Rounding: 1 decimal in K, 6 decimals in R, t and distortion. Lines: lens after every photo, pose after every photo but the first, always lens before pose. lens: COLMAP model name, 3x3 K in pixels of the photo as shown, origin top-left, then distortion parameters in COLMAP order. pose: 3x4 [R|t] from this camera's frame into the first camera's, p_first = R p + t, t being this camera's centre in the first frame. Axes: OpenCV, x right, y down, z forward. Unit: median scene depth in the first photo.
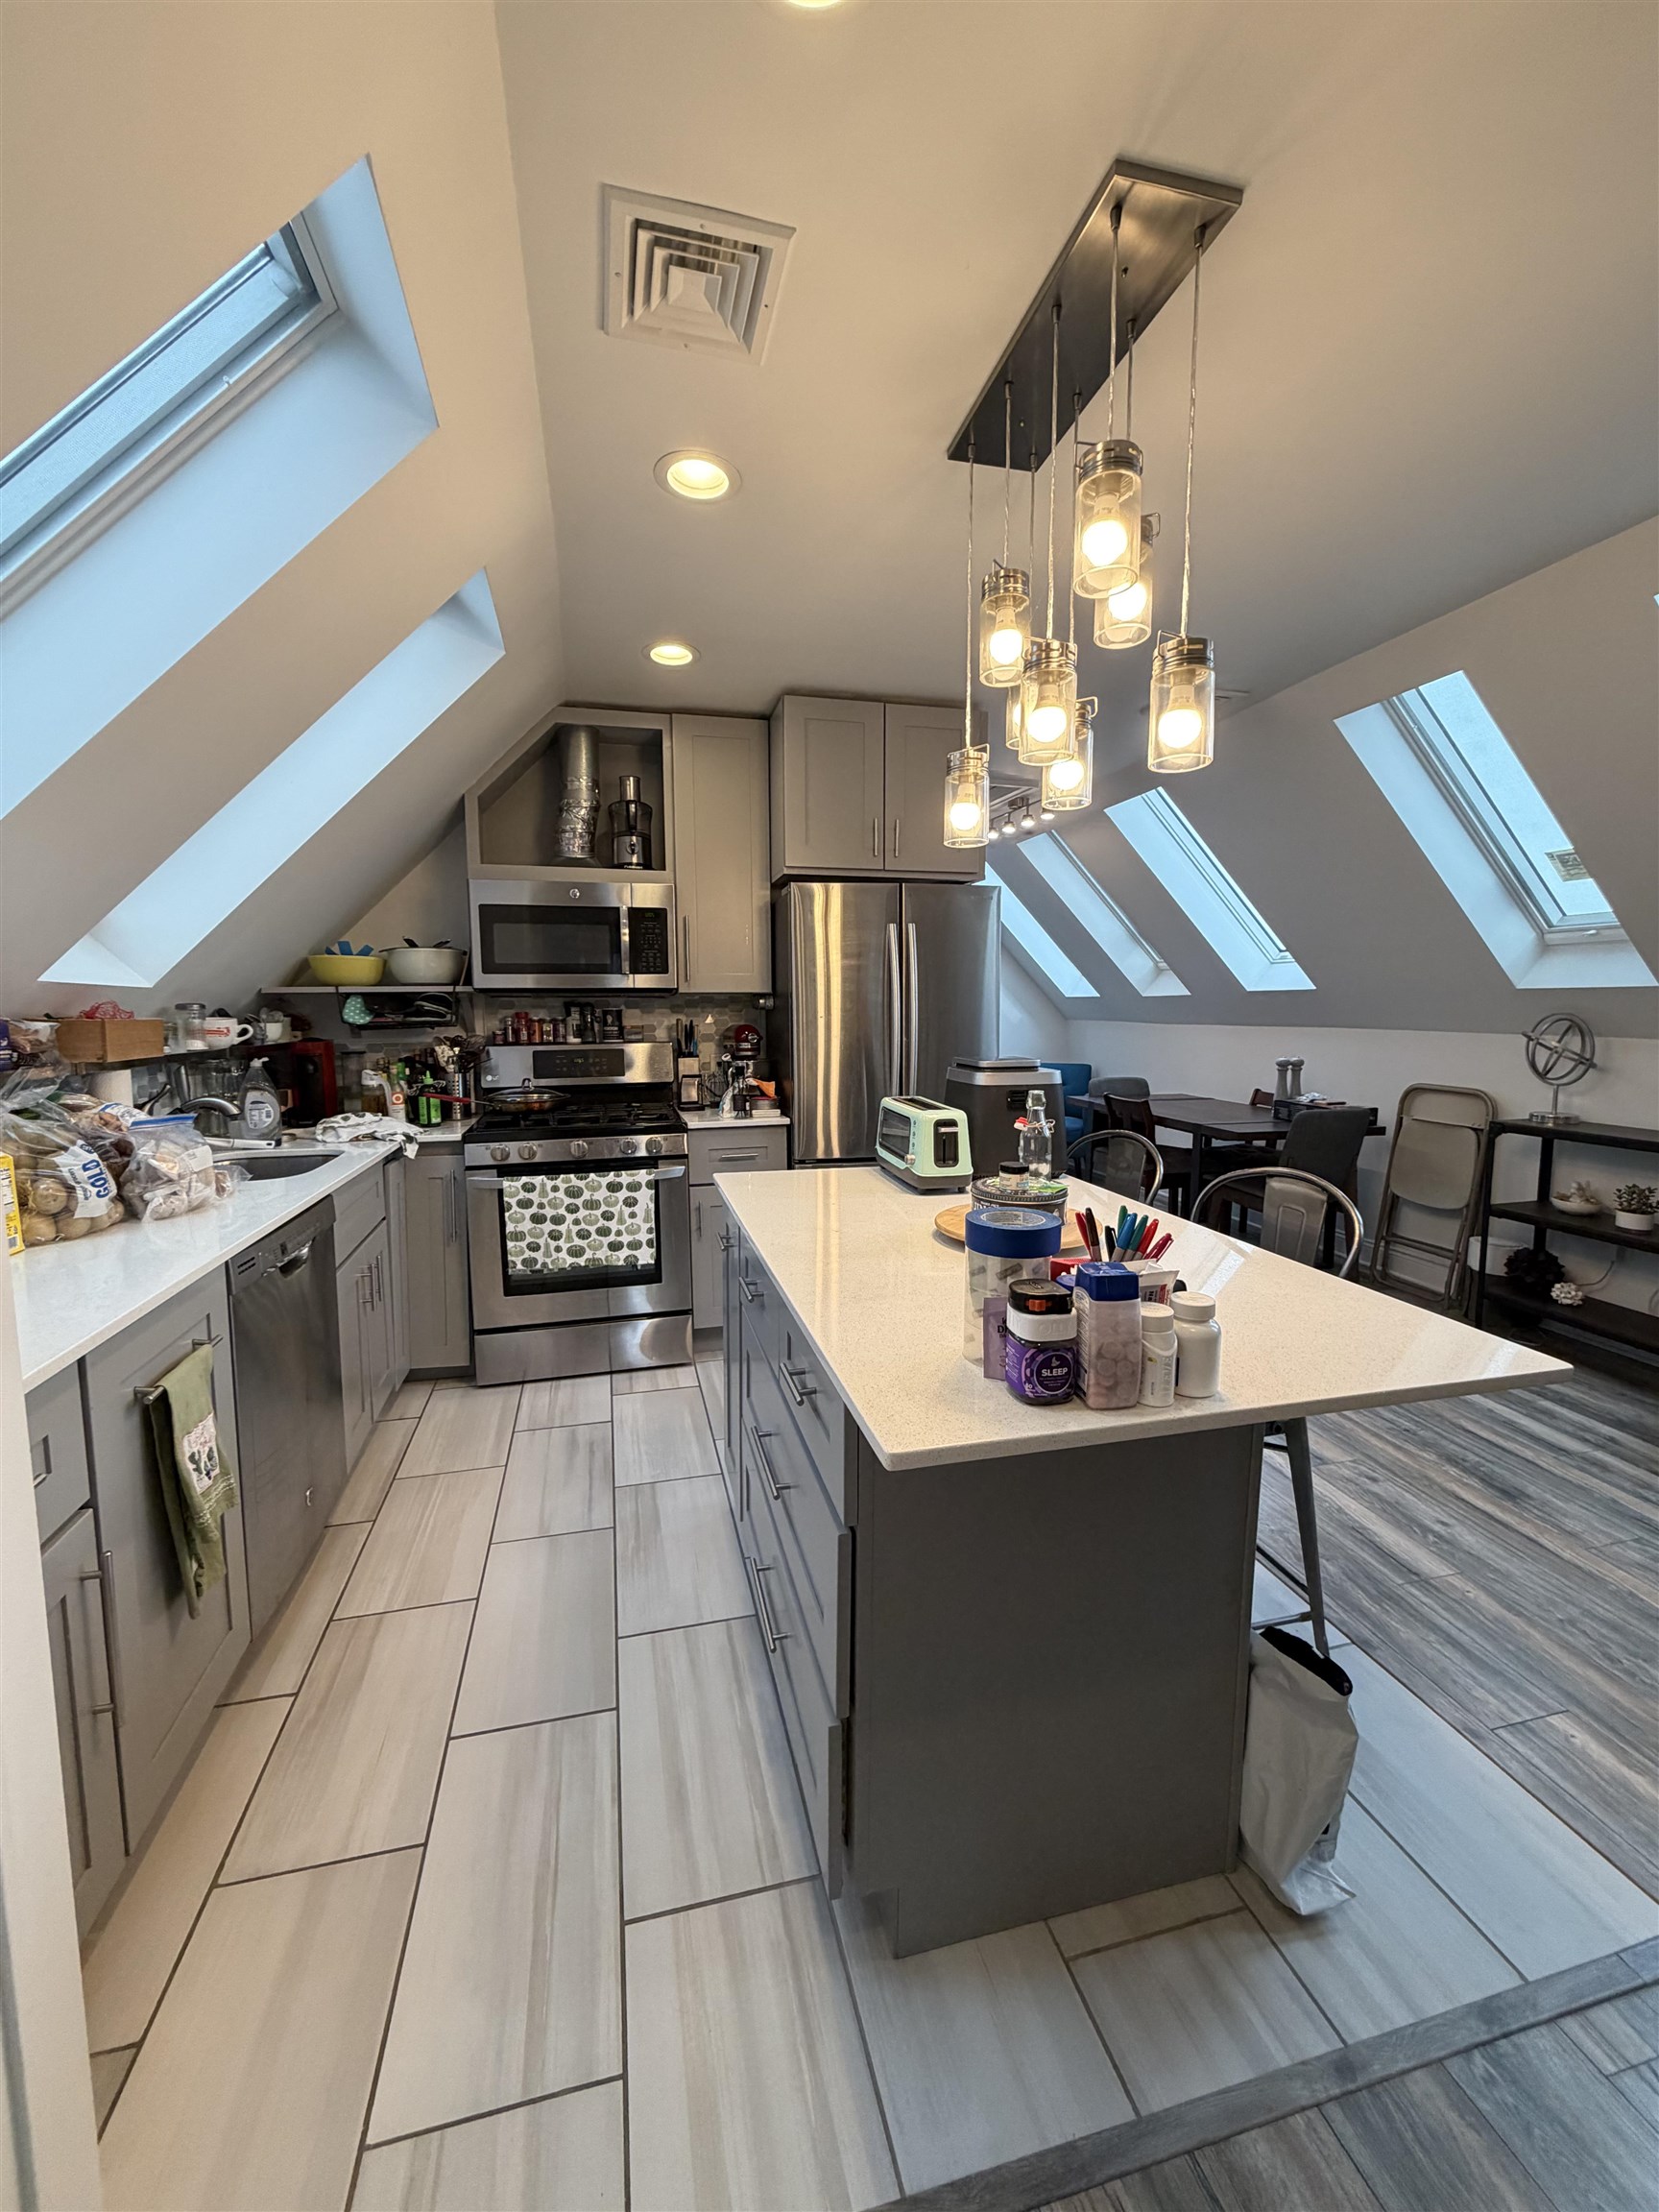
lens RADIAL K [[879.0, 0, 822.5], [0, 879.0, 1107.7], [0, 0, 1]] dist [-0.004933, 0.000997]
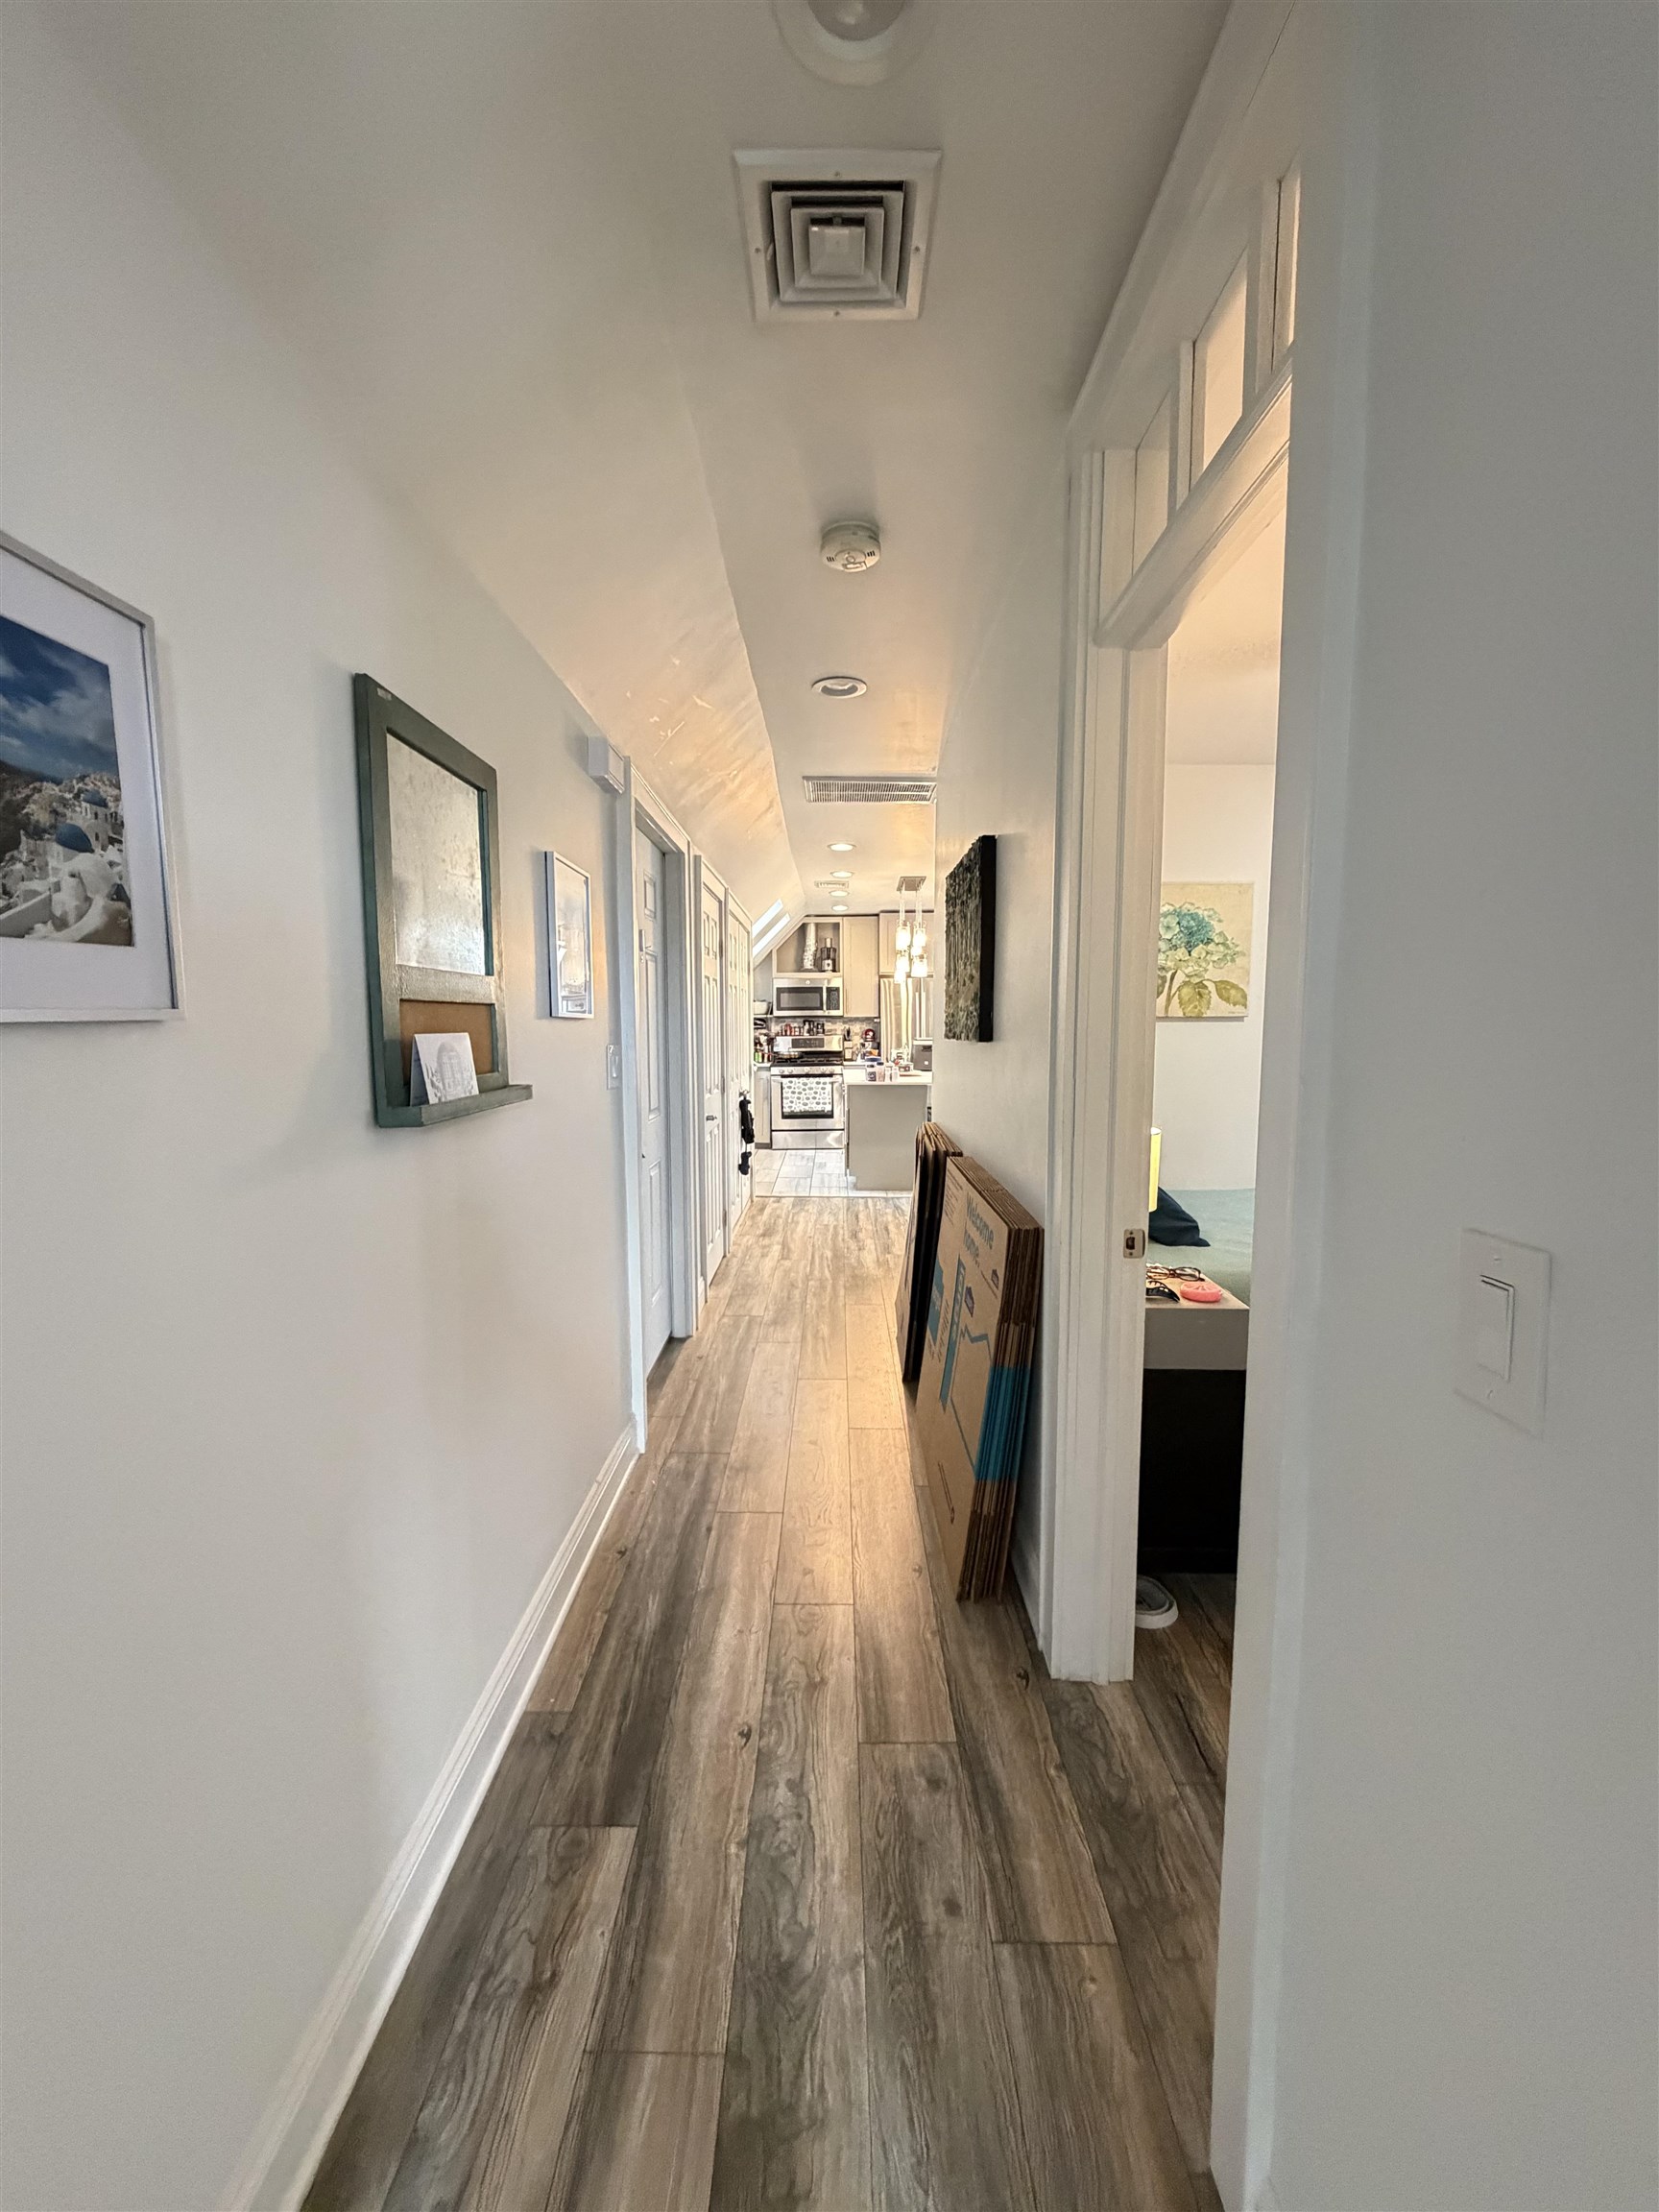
lens RADIAL K [[879.0, 0, 825.3], [0, 879.0, 1112.6], [0, 0, 1]] dist [-0.004933, 0.000997]
pose [[0.972182, 0.024368, -0.232957, 0.456738], [-0.027903, 0.999540, -0.011890, 0.215615], [0.232560, 0.018060, 0.972414, -1.791877]]
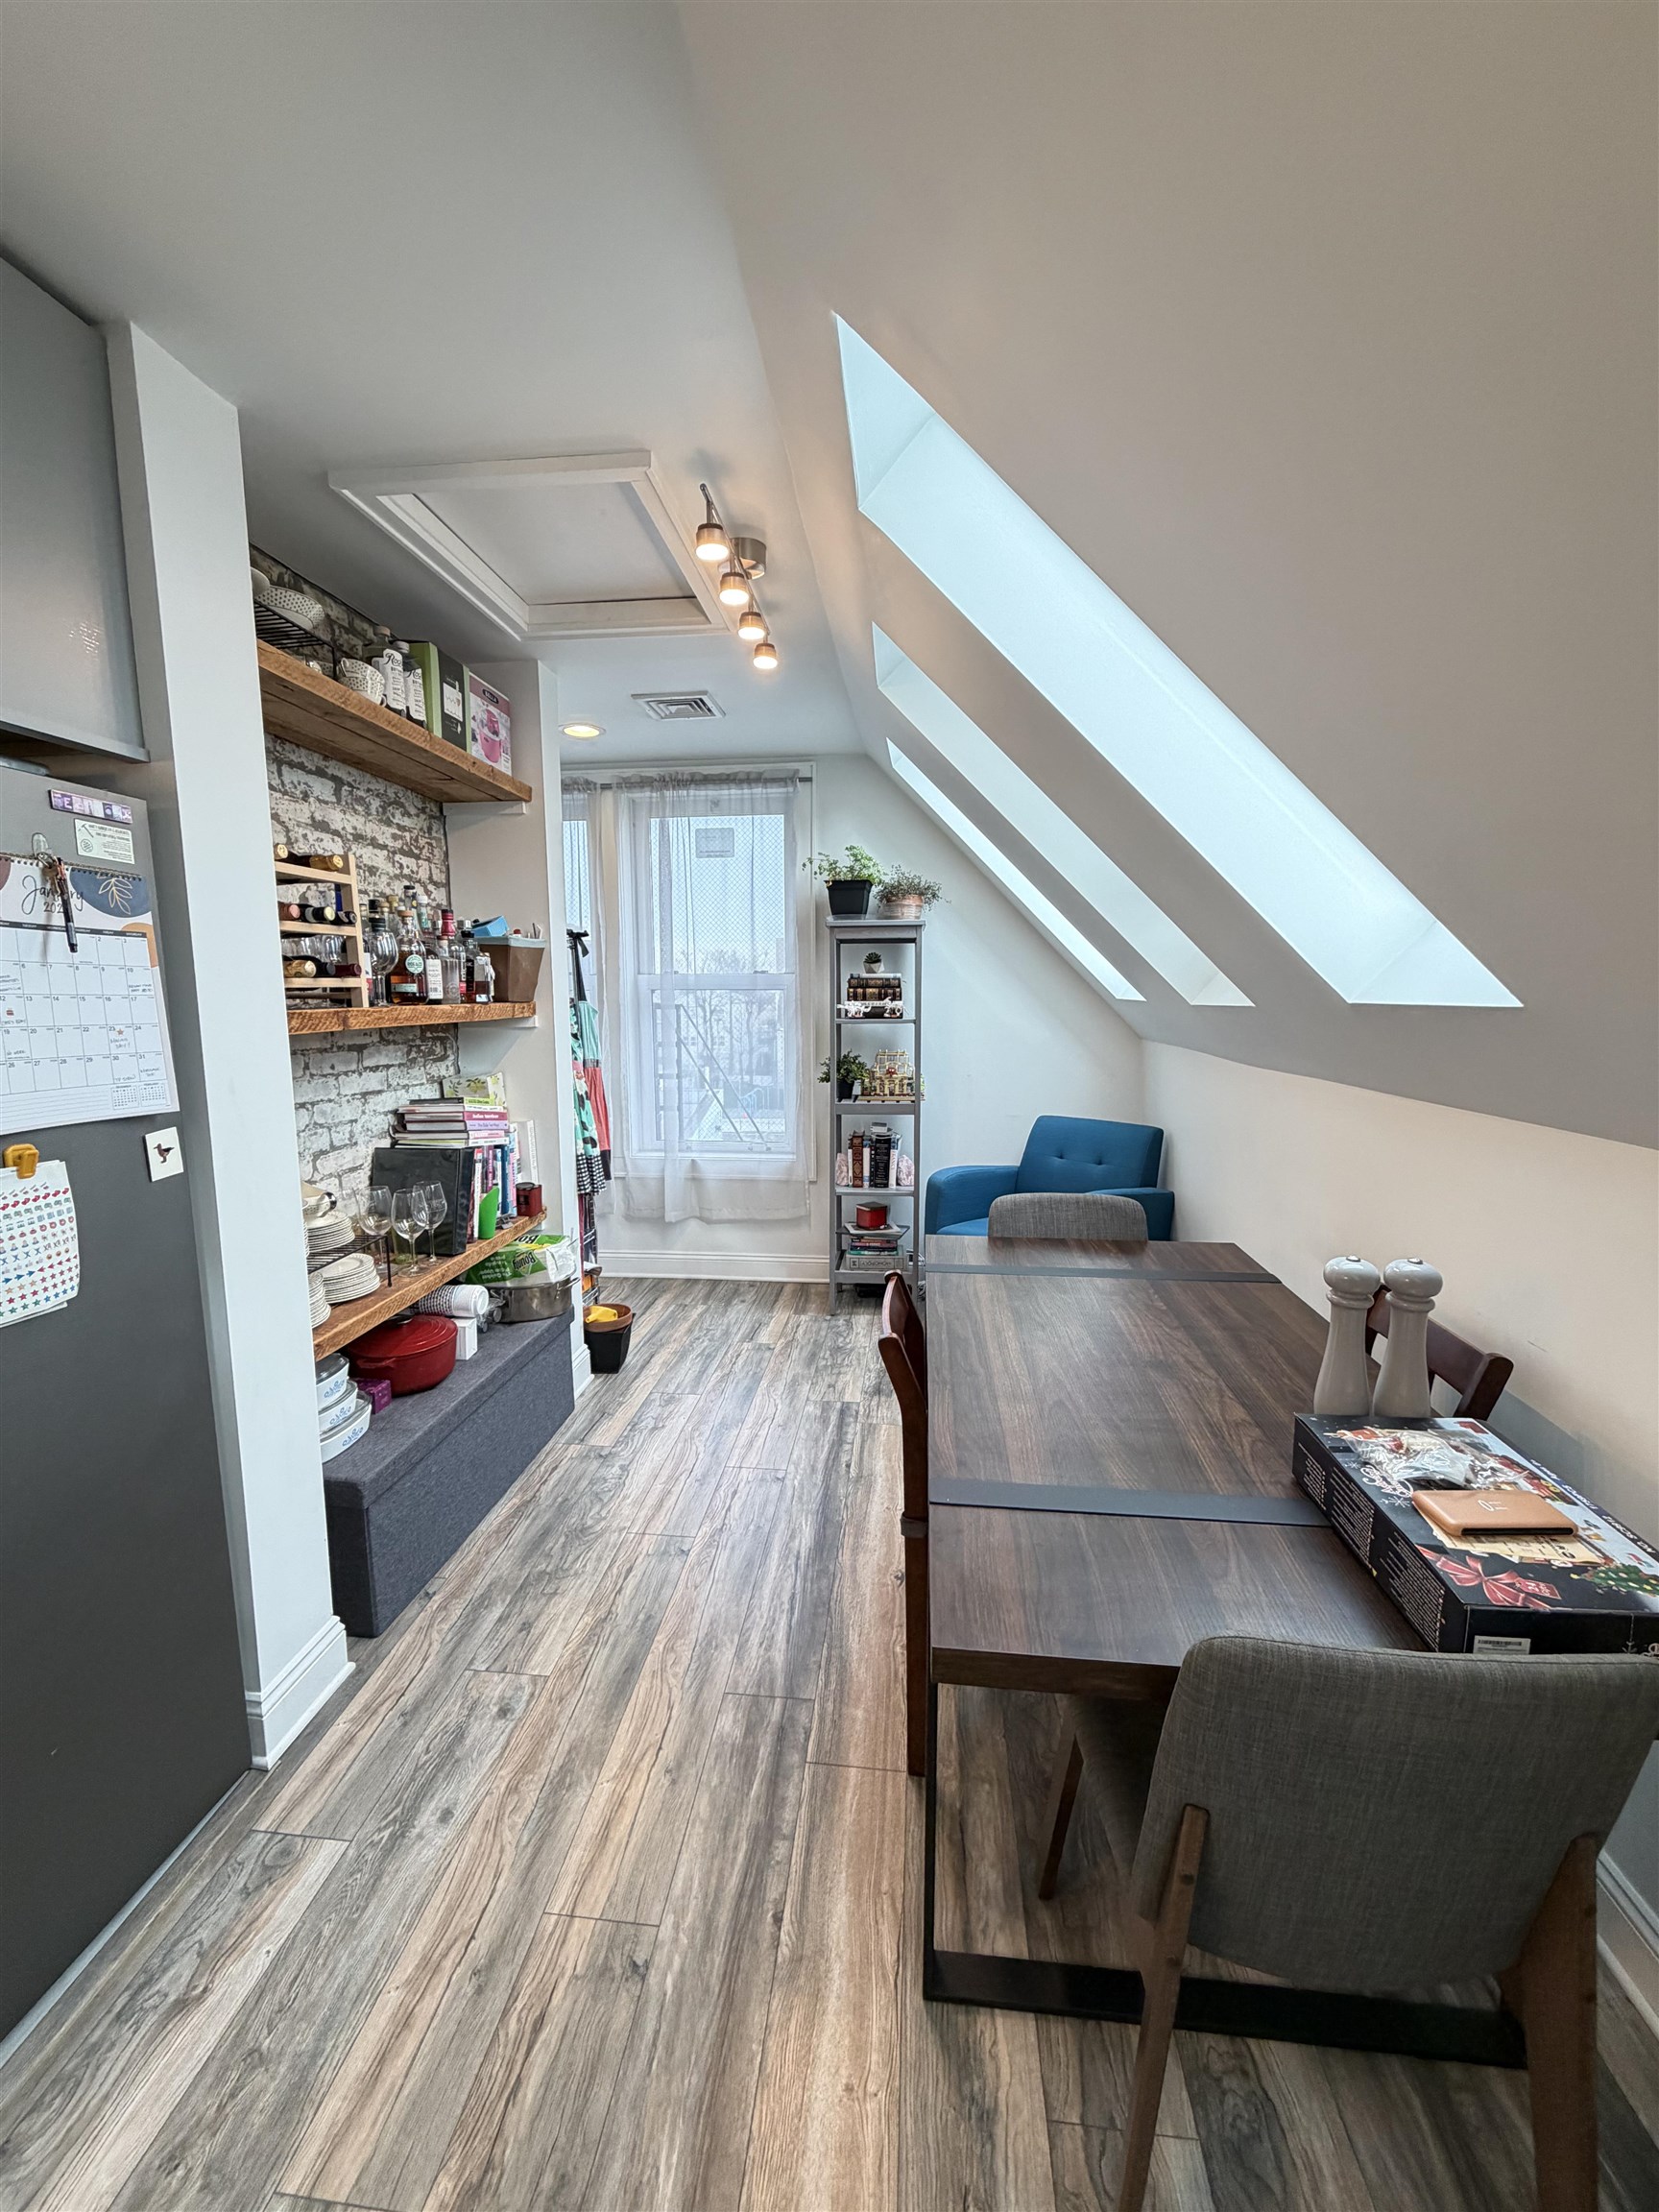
lens RADIAL K [[879.0, 0, 823.9], [0, 879.0, 1109.2], [0, 0, 1]] dist [-0.004933, 0.000997]
pose [[0.938690, 0.040270, -0.342403, 0.635324], [-0.033347, 0.999103, 0.026084, -0.145084], [0.343147, -0.013067, 0.939191, 0.940849]]
